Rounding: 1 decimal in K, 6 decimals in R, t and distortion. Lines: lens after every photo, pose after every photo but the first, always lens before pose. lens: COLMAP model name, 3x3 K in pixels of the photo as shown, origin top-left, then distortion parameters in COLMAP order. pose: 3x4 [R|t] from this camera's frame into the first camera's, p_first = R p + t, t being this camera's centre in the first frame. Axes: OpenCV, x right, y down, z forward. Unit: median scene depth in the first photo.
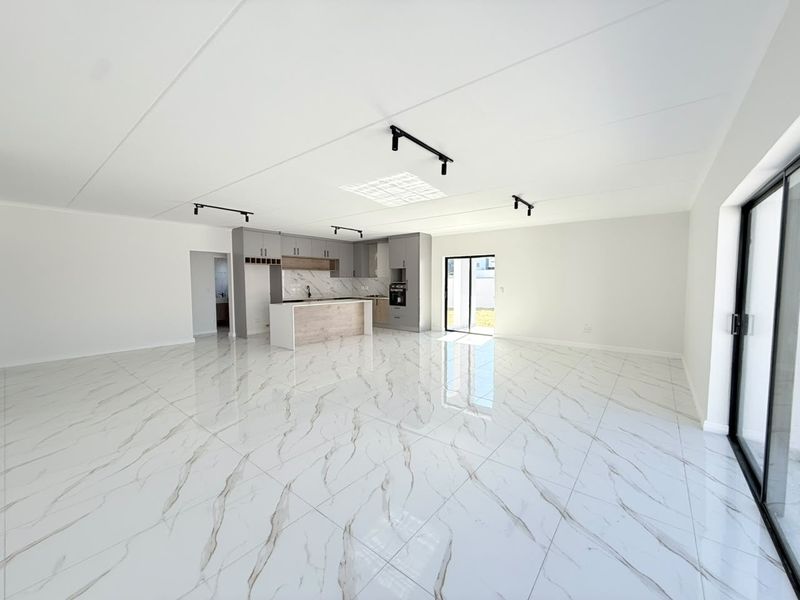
lens RADIAL K [[319.5, 0, 399.7], [0, 319.5, 297.9], [0, 0, 1]] dist [-0.000356, -0.000002]
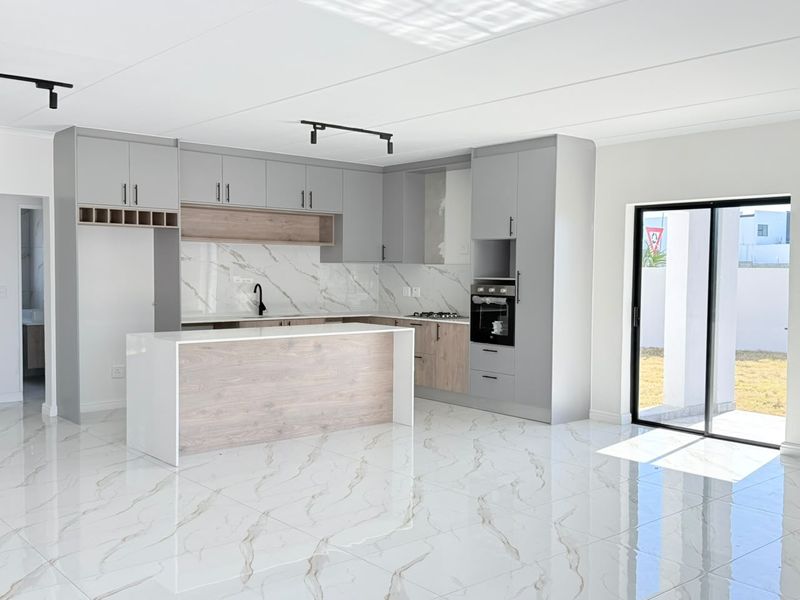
lens RADIAL K [[787.7, 0, 400.0], [0, 787.7, 300.0], [0, 0, 1]] dist [0.058291, -0.013591]
pose [[0.982925, 0.018592, -0.183063, 0.053546], [-0.021532, 0.999669, -0.014086, -0.010174], [0.182740, 0.017788, 0.983000, 0.121922]]
